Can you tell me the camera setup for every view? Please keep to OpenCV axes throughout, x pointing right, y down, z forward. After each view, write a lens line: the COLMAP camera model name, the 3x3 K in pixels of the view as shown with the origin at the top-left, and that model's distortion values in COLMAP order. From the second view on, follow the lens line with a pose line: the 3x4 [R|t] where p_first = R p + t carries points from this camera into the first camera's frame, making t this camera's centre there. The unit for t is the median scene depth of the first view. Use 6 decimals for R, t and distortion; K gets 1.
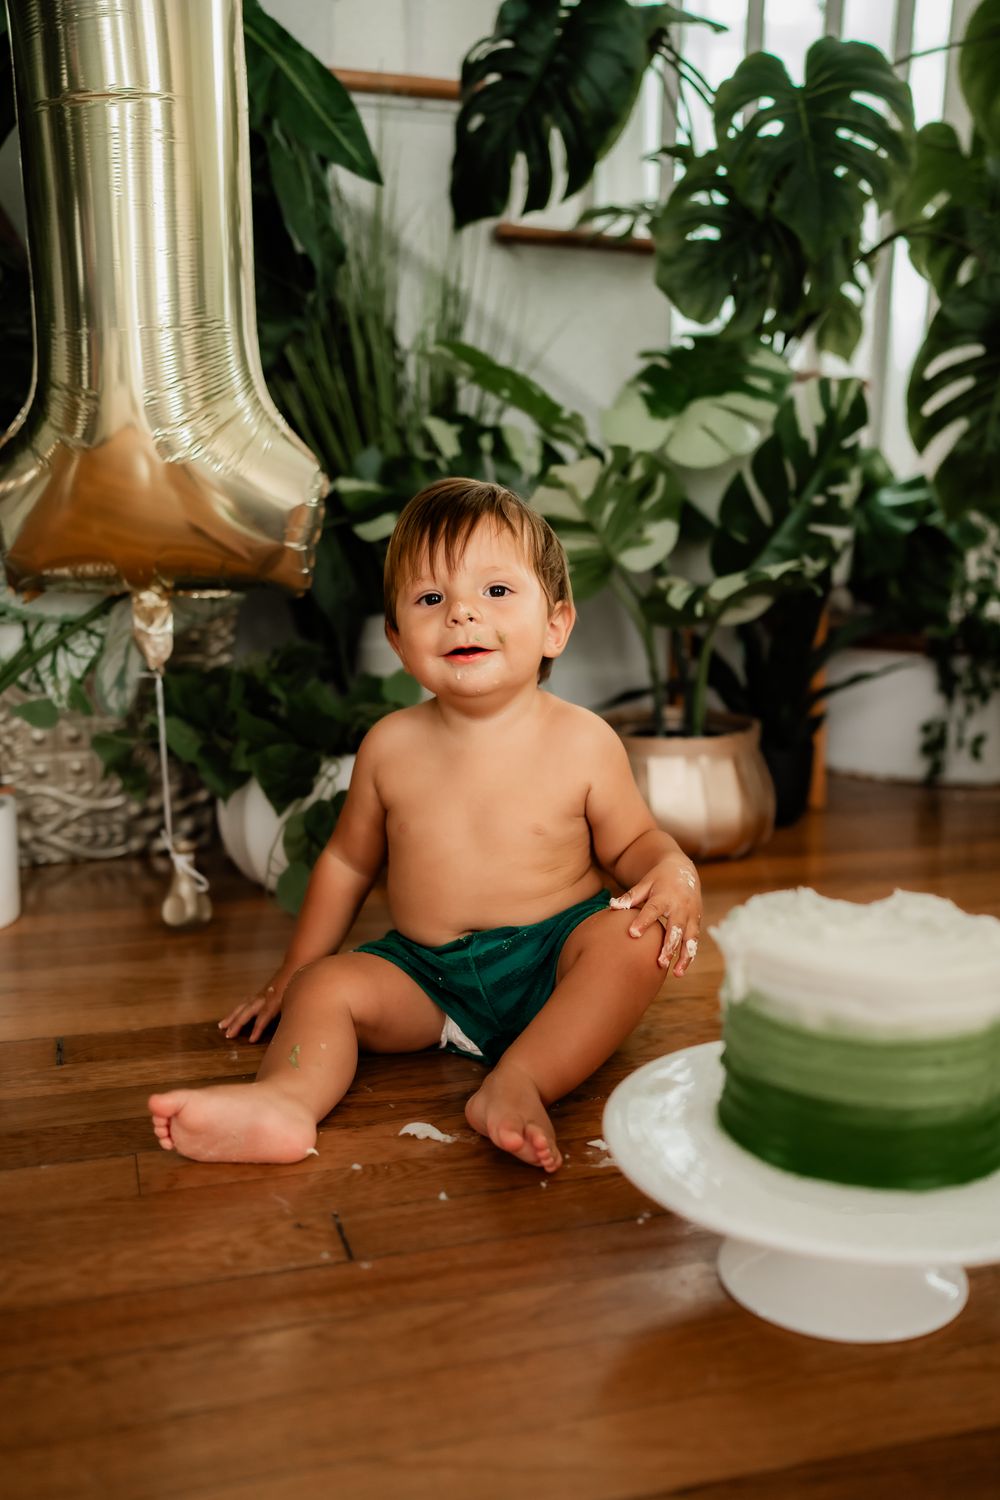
lens RADIAL K [[1473.7, 0, 498.9], [0, 1473.7, 753.5], [0, 0, 1]] dist [0.023439, 0.000000]
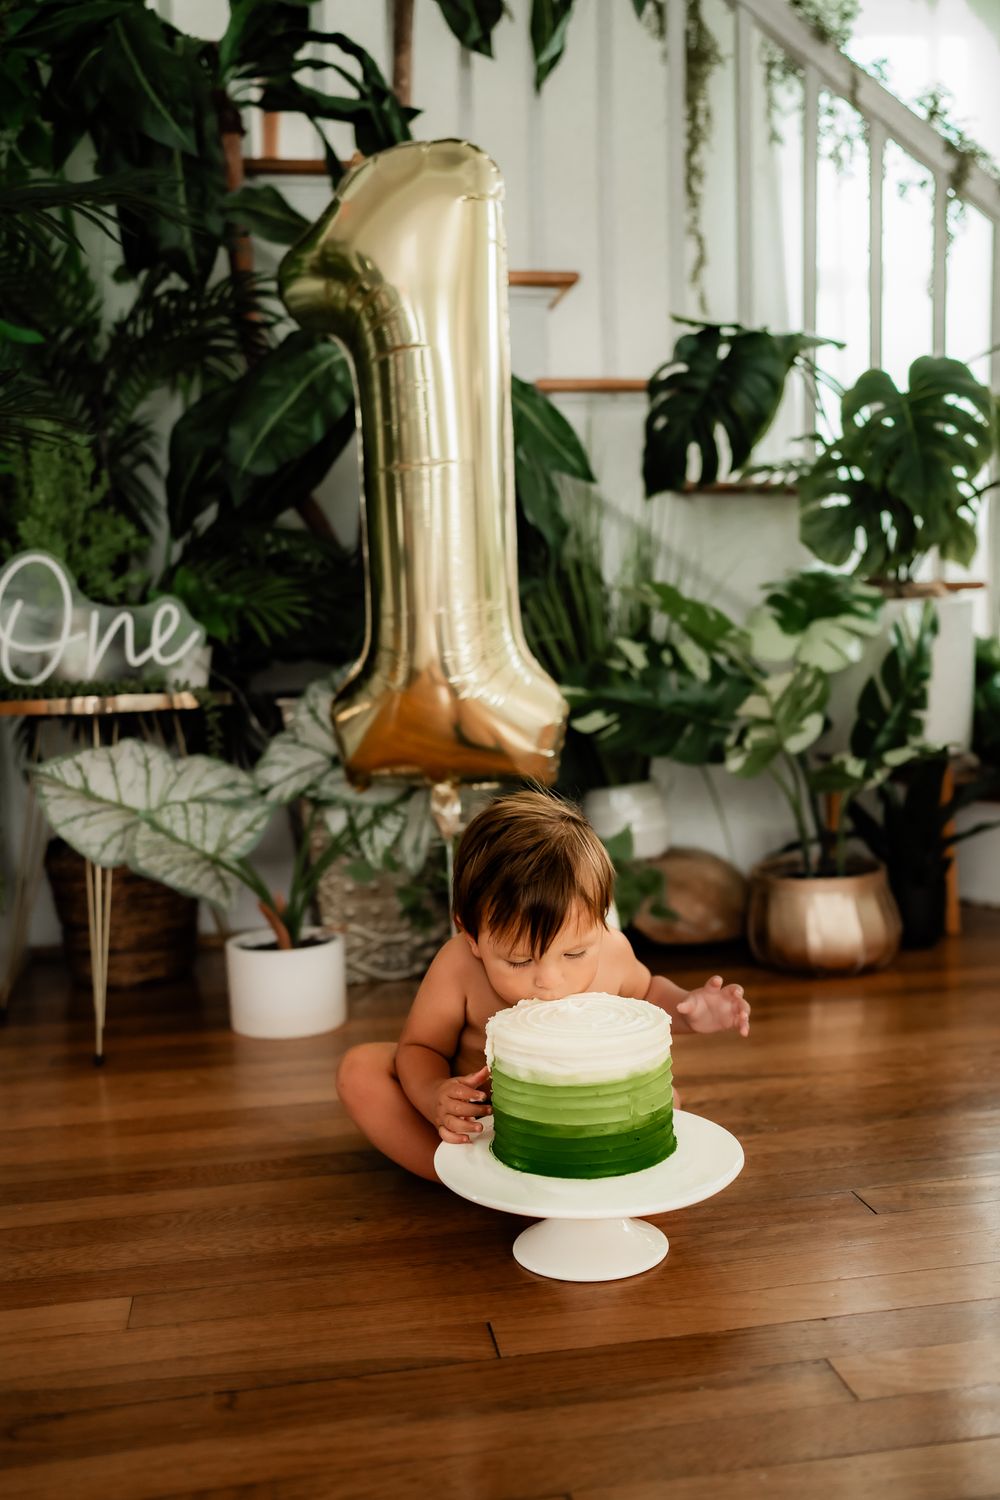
lens RADIAL K [[1473.7, 0, 492.0], [0, 1473.7, 751.3], [0, 0, 1]] dist [0.023439, 0.000000]
pose [[0.991840, -0.030786, -0.123719, -0.011135], [0.018728, 0.995062, -0.097472, -0.002294], [0.126109, 0.094359, 0.987519, -0.328519]]
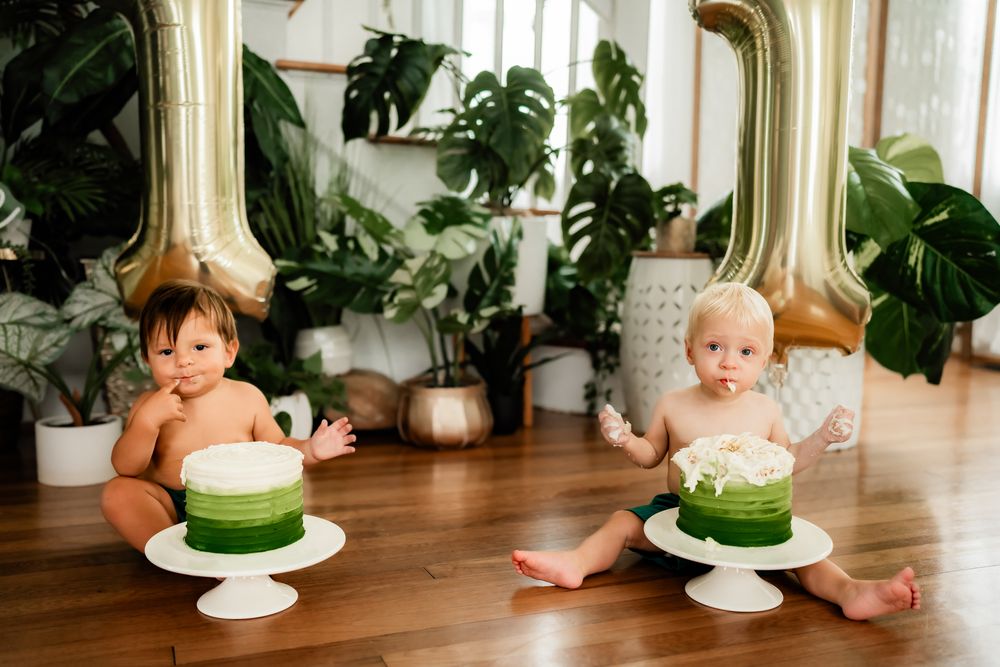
lens RADIAL K [[982.4, 0, 495.1], [0, 982.4, 337.1], [0, 0, 1]] dist [0.023439, 0.000000]
pose [[0.996278, 0.001985, 0.086173, 0.066736], [0.005107, 0.996619, -0.081998, 0.030578], [-0.086044, 0.082133, 0.992900, -0.380714]]
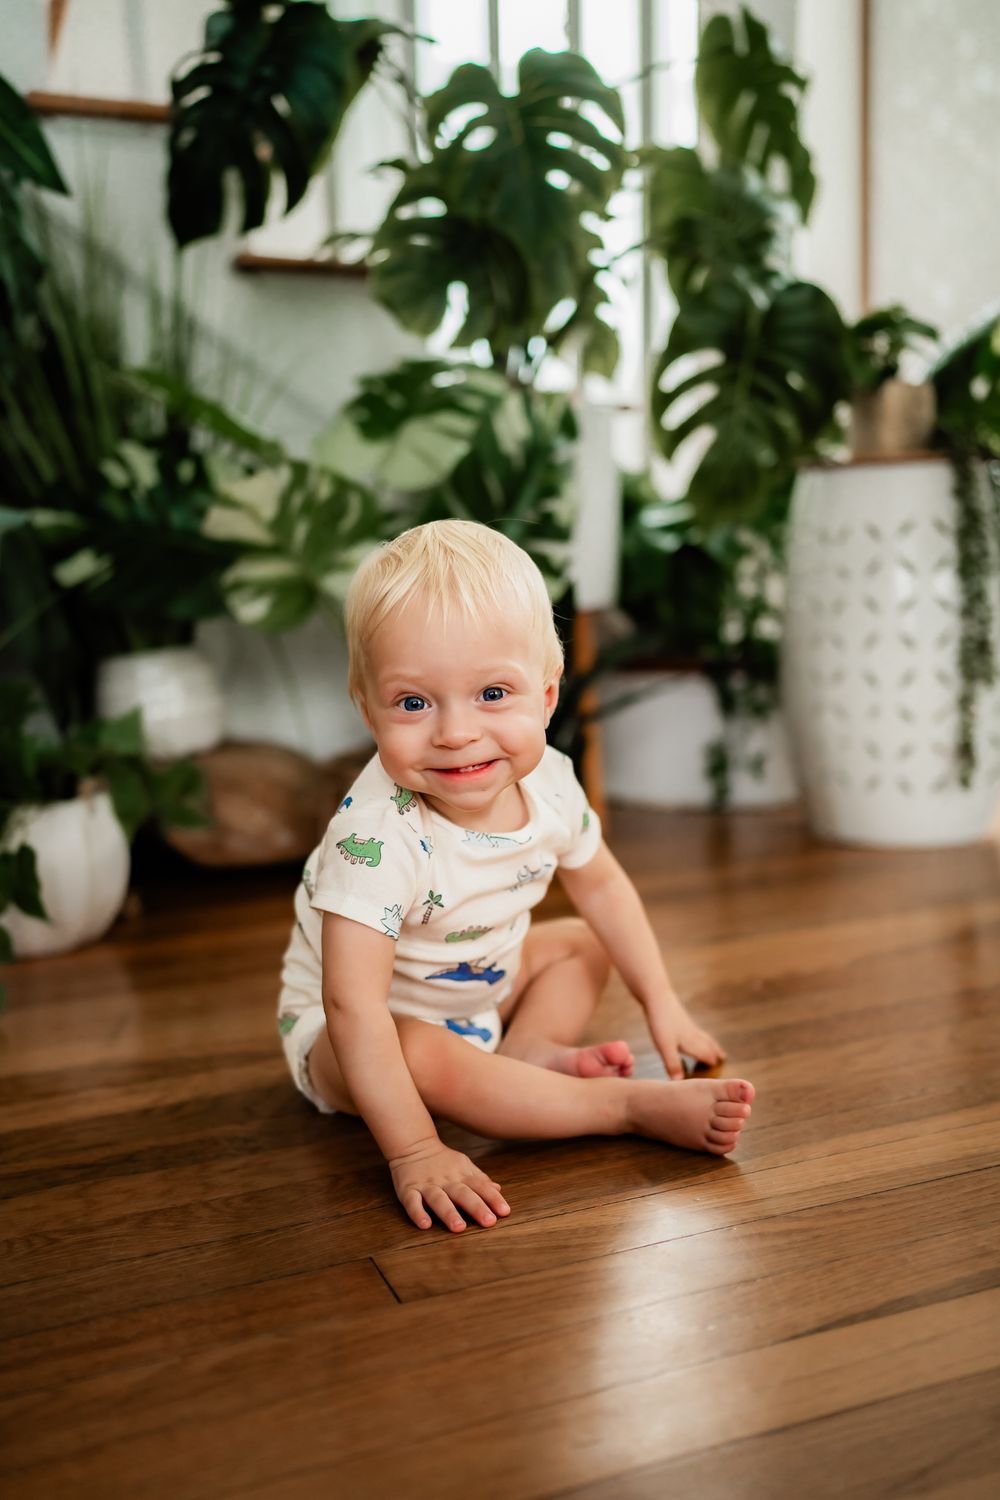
lens RADIAL K [[1473.7, 0, 494.7], [0, 1473.7, 761.1], [0, 0, 1]] dist [0.023439, 0.000000]
pose [[0.995659, -0.053693, 0.076033, 0.092535], [0.056877, 0.997565, -0.040355, 0.025860], [-0.073681, 0.044505, 0.996288, 0.049325]]
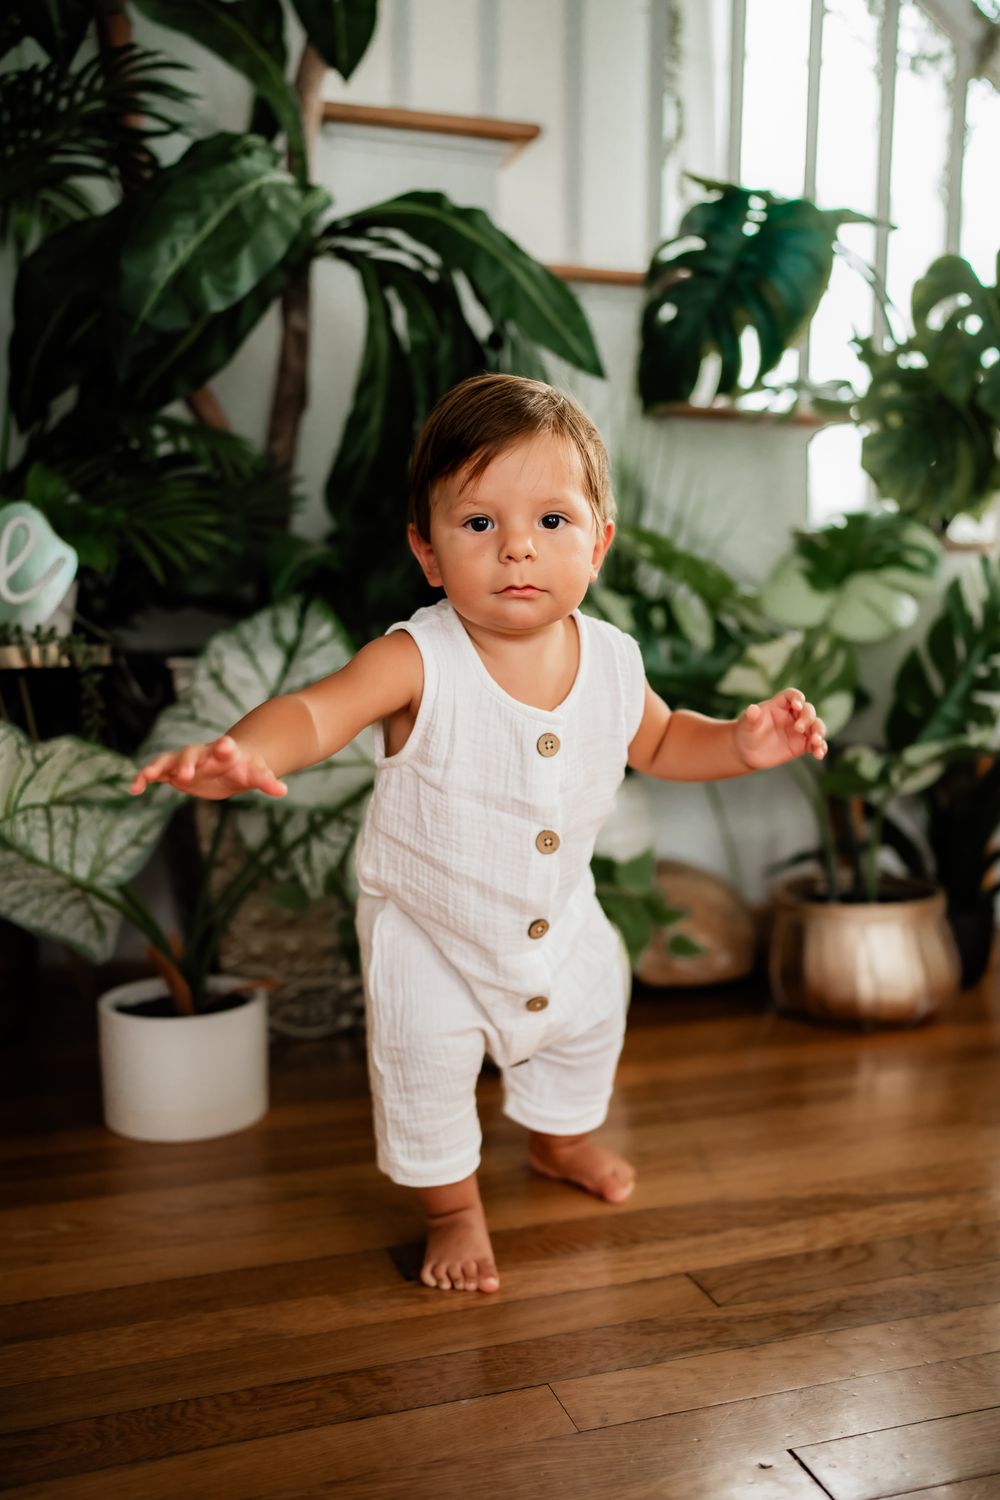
lens RADIAL K [[1473.7, 0, 499.3], [0, 1473.7, 746.9], [0, 0, 1]] dist [0.023439, 0.000000]
pose [[0.999293, -0.015282, 0.034345, -0.180024], [0.018009, 0.996588, -0.080551, -0.043203], [-0.032997, 0.081113, 0.996159, -0.008844]]
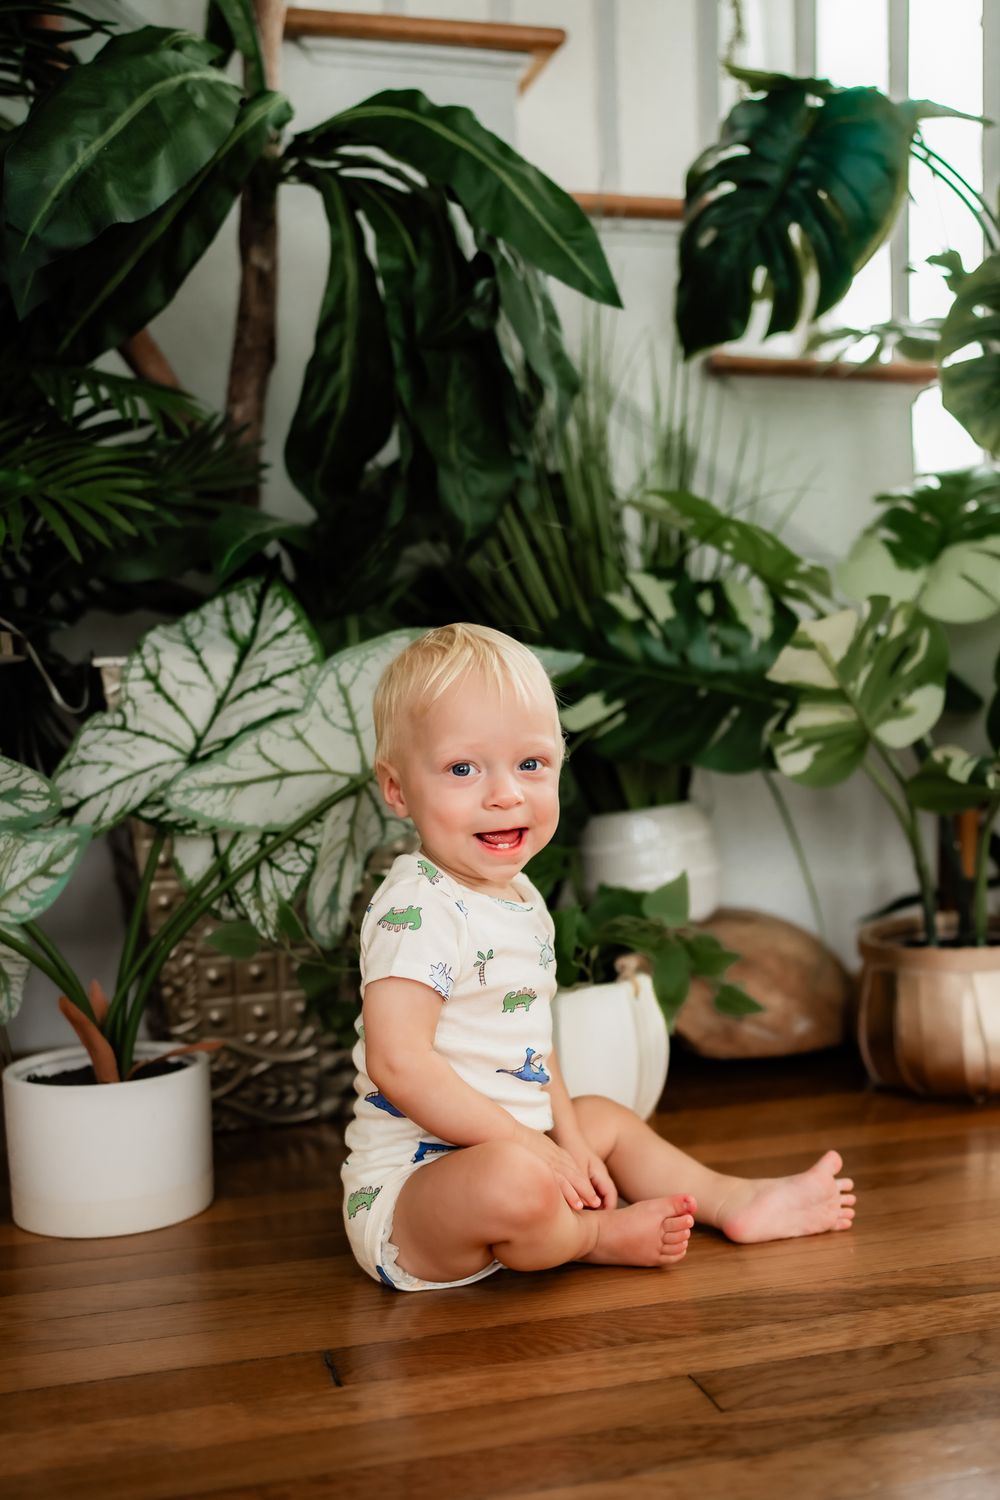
lens RADIAL K [[1760.5, 0, 550.1], [0, 1760.5, 777.5], [0, 0, 1]] dist [0.009252, 0.000000]
pose [[0.999149, -0.038475, -0.014891, -0.107590], [0.036352, 0.991712, -0.123232, 0.006539], [0.019509, 0.122586, 0.992266, 0.023828]]
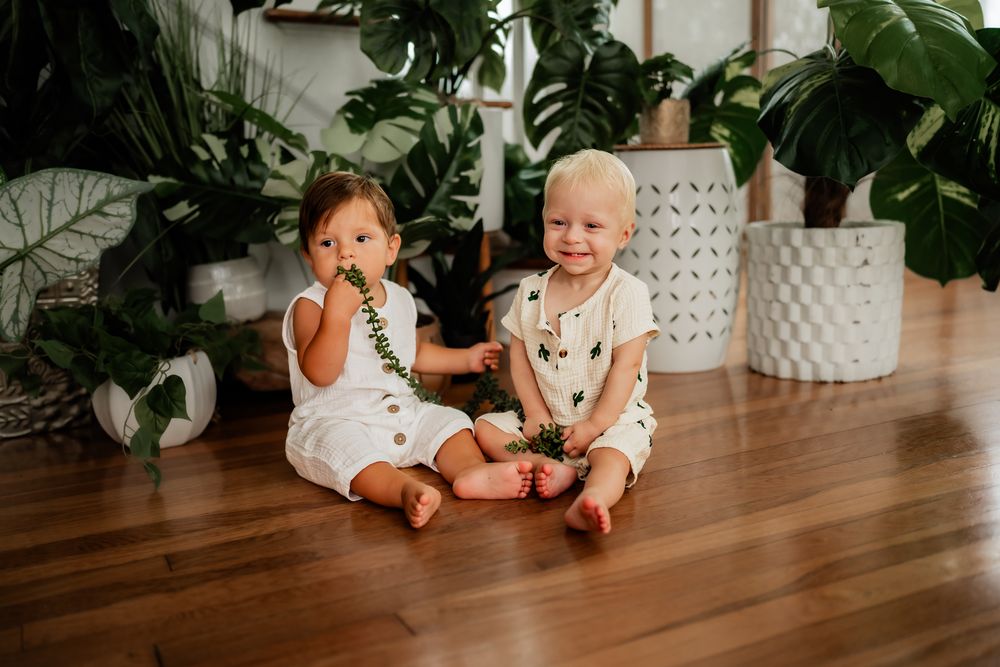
lens RADIAL K [[982.4, 0, 496.6], [0, 982.4, 327.6], [0, 0, 1]] dist [0.023439, 0.000000]
pose [[0.983757, -0.062925, 0.168116, 0.050711], [0.065694, 0.997780, -0.010956, 0.003383], [-0.167054, 0.021822, 0.985706, -0.064701]]
